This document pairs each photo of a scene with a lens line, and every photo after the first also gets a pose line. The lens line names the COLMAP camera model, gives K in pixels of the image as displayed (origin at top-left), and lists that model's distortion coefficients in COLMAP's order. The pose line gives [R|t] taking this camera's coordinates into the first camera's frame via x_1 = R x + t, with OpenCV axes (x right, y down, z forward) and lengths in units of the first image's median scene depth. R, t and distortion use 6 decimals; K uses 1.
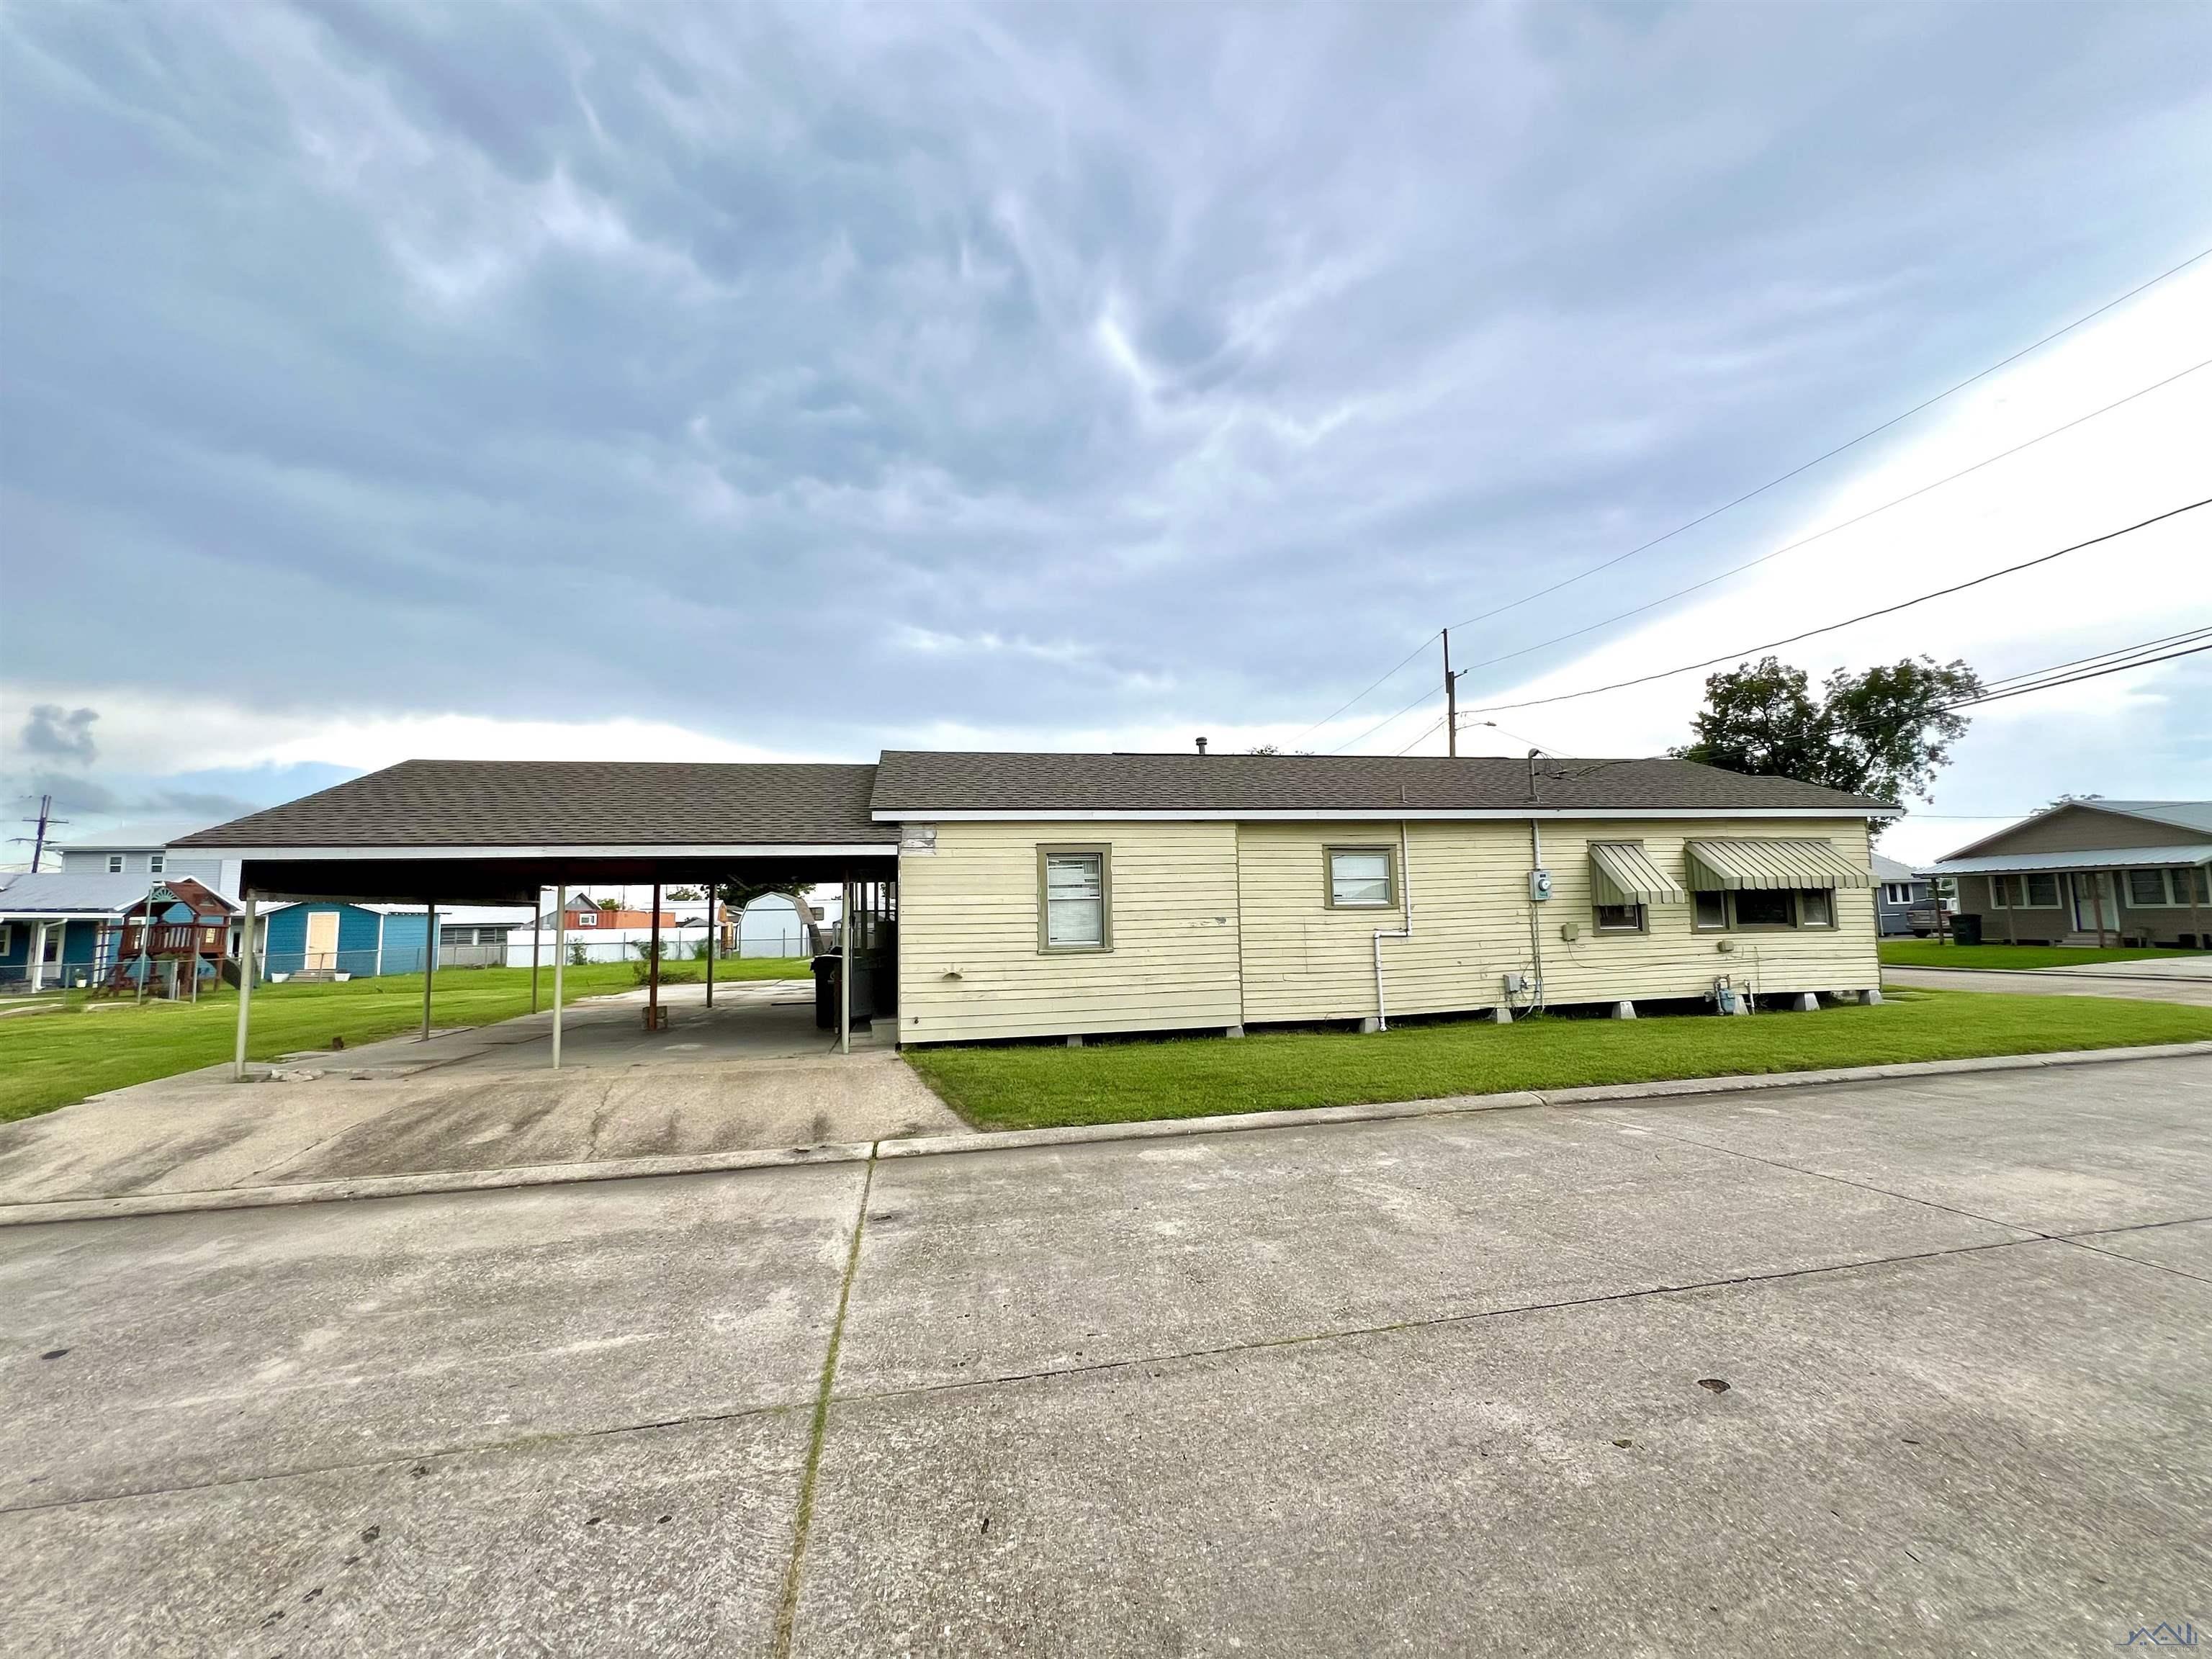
lens RADIAL K [[894.4, 0, 1110.2], [0, 894.4, 842.5], [0, 0, 1]] dist [-0.006354, 0.002125]
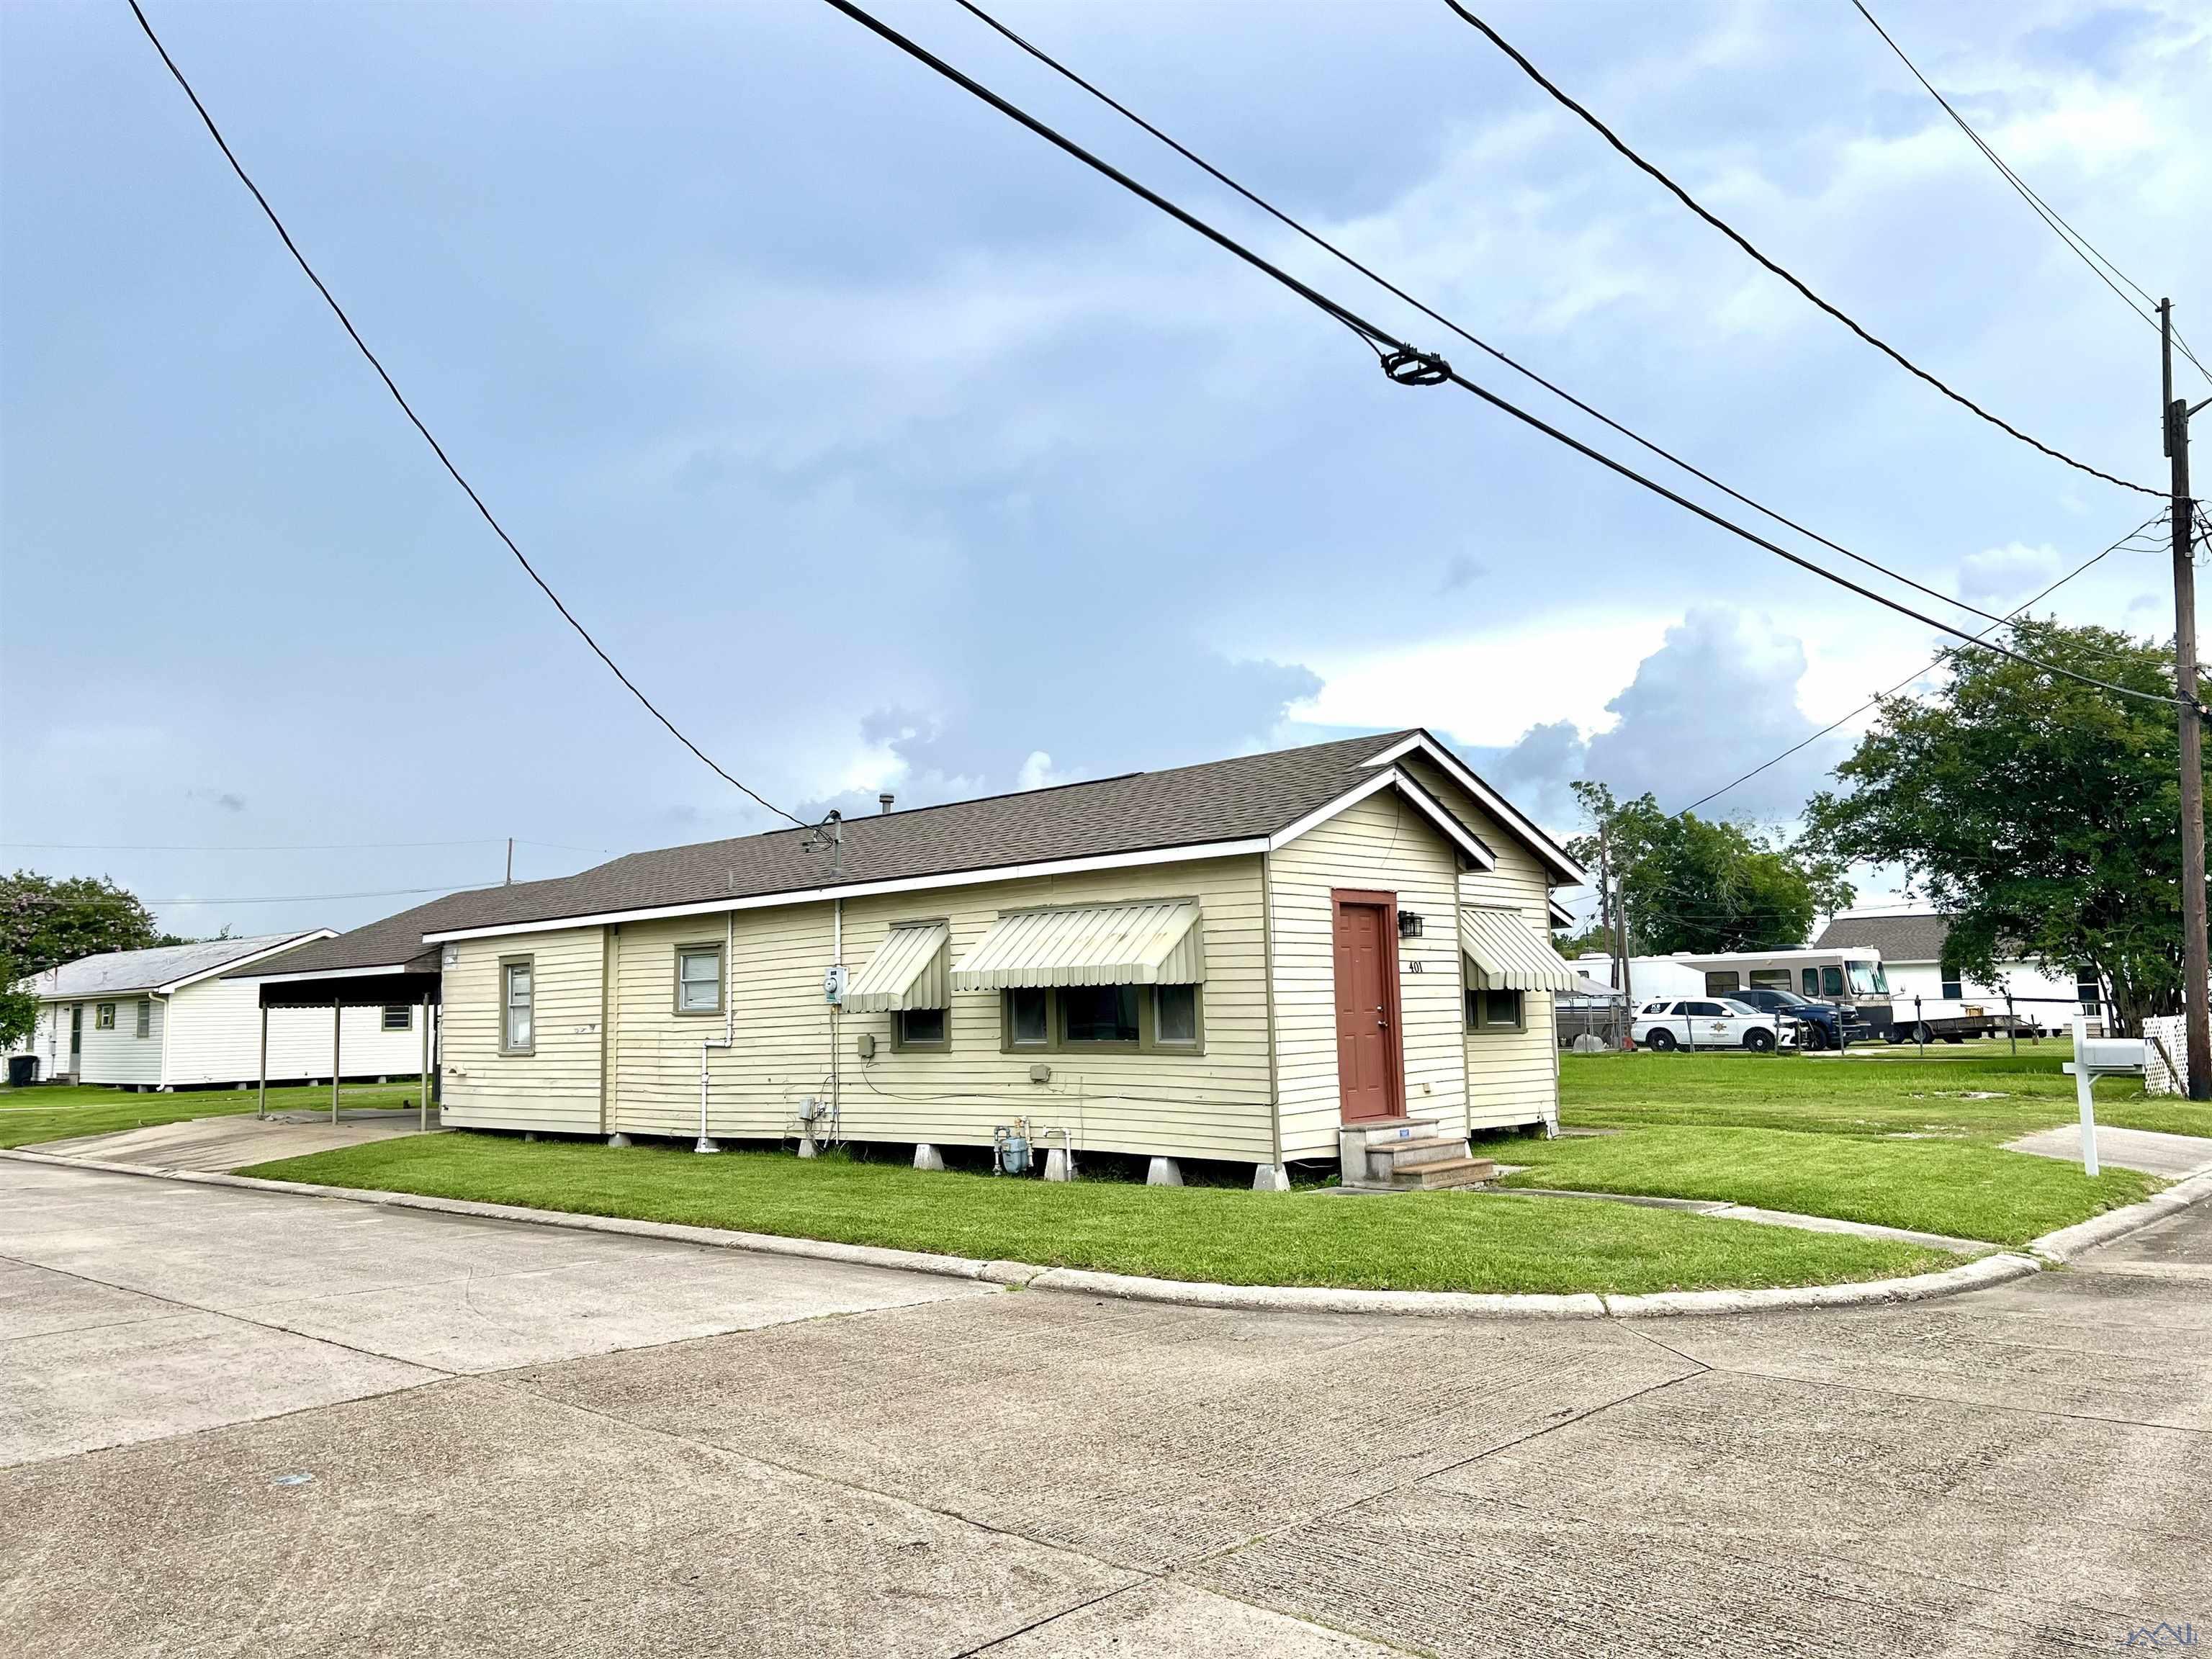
lens RADIAL K [[1677.6, 0, 1108.4], [0, 1677.6, 823.6], [0, 0, 1]] dist [0.046281, -0.043724]
pose [[0.587503, -0.079774, -0.805281, 1.834341], [0.083652, 0.995785, -0.037617, -0.019287], [0.804887, -0.045263, 0.591699, 0.326299]]
